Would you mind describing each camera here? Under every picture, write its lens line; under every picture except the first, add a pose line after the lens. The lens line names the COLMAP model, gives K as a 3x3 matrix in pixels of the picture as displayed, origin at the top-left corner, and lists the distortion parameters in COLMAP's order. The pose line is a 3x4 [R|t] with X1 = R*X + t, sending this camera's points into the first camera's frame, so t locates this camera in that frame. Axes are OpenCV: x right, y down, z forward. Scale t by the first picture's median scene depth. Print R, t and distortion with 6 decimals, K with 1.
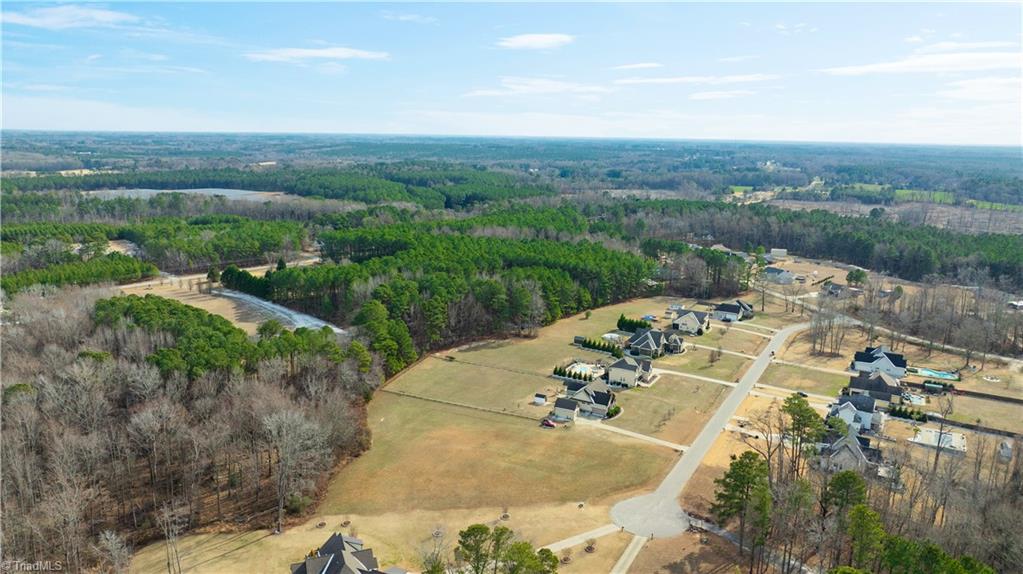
lens RADIAL K [[718.2, 0, 507.0], [0, 718.2, 289.1], [0, 0, 1]] dist [-0.041098, 0.041087]
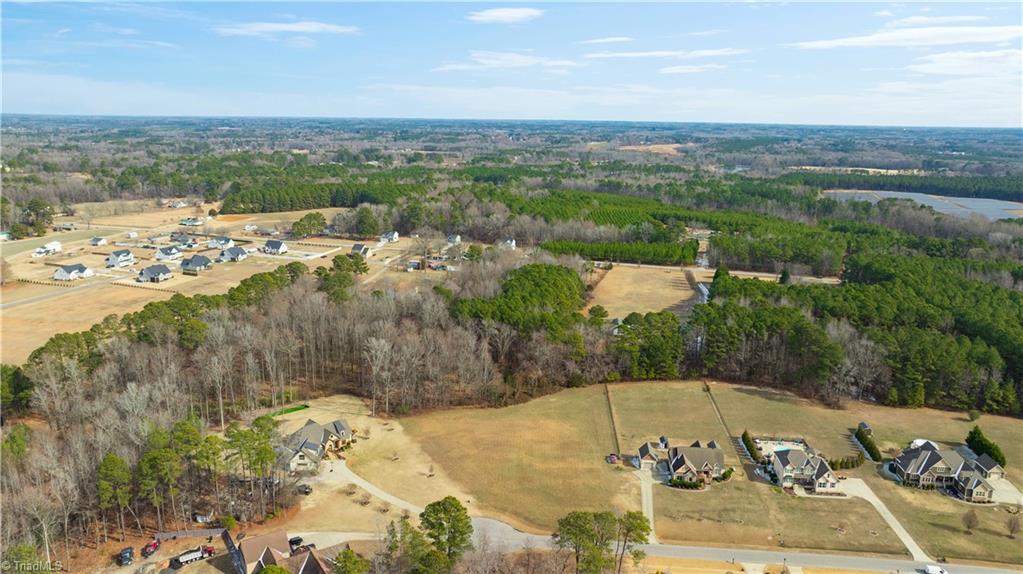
lens RADIAL K [[718.2, 0, 512.1], [0, 718.2, 282.9], [0, 0, 1]] dist [-0.041098, 0.041087]
pose [[0.413819, 0.202729, -0.887499, 0.619453], [-0.215494, 0.968996, 0.120865, -0.099325], [0.884486, 0.141235, 0.444676, 0.317549]]
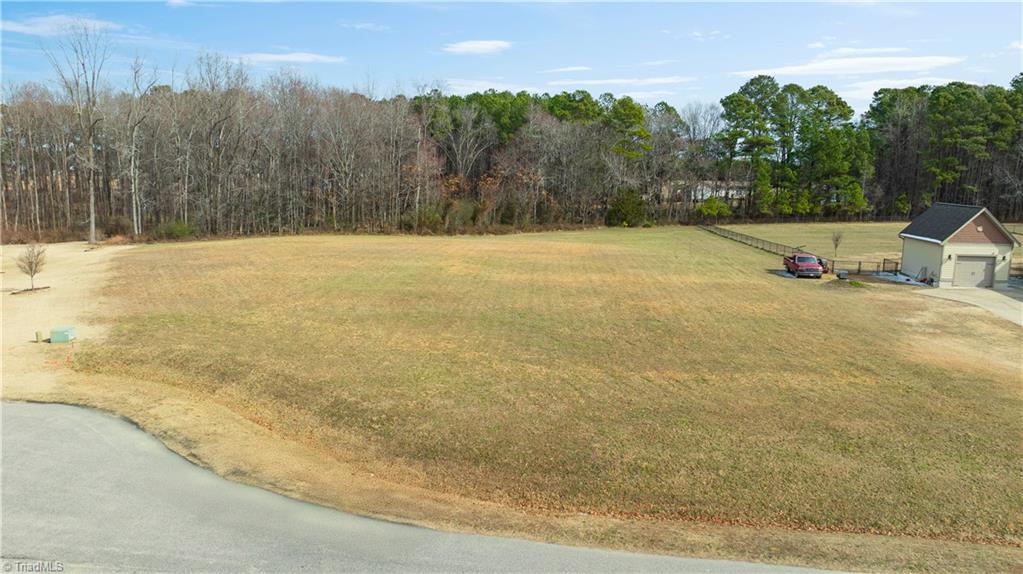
lens RADIAL K [[718.2, 0, 512.6], [0, 718.2, 287.1], [0, 0, 1]] dist [-0.041098, 0.041087]
pose [[0.376855, 0.147115, -0.914515, 0.186391], [-0.218444, 0.973574, 0.066599, 0.152670], [0.900146, 0.174672, 0.399033, 0.622431]]
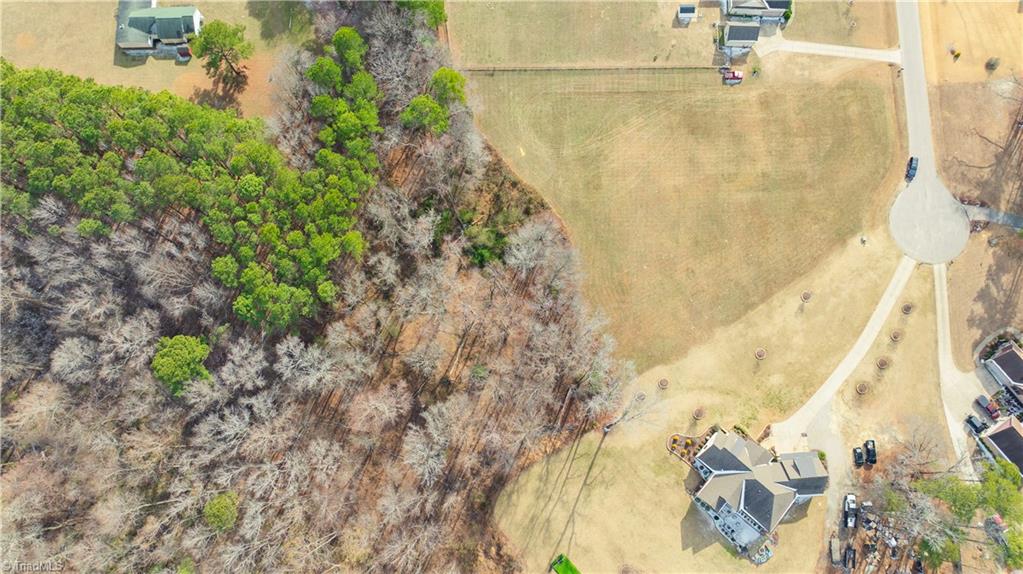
lens RADIAL K [[718.2, 0, 512.9], [0, 718.2, 283.5], [0, 0, 1]] dist [-0.041098, 0.041087]
pose [[0.882648, -0.459460, 0.099147, -0.248724], [0.098666, 0.387344, 0.916641, -0.339865], [-0.459563, -0.799288, 0.387221, 0.487258]]
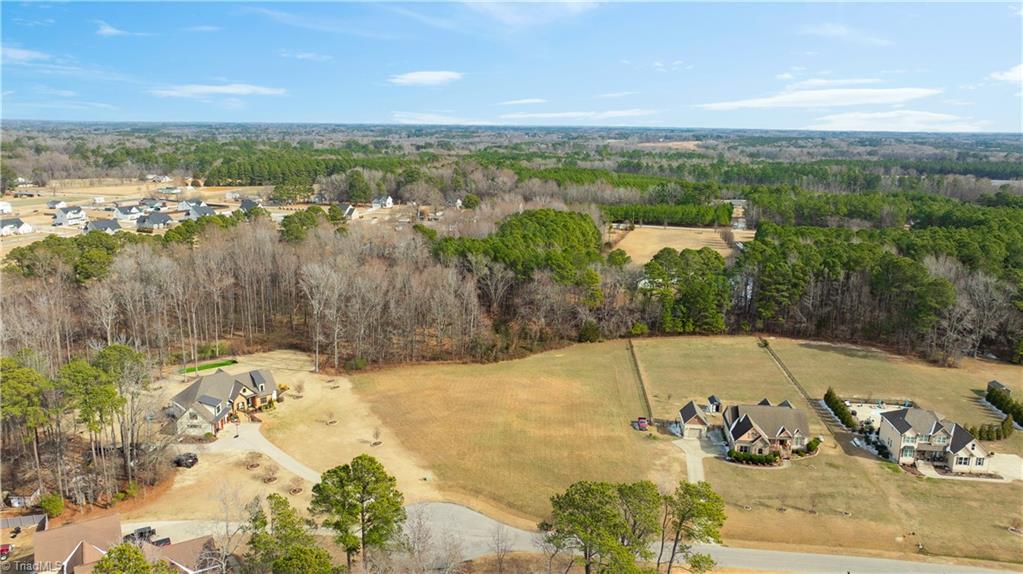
lens RADIAL K [[718.2, 0, 511.6], [0, 718.2, 282.8], [0, 0, 1]] dist [-0.041098, 0.041087]
pose [[0.391343, 0.195811, -0.899171, 0.447223], [-0.216021, 0.969344, 0.117075, 0.005938], [0.894531, 0.148423, 0.421646, 0.449433]]
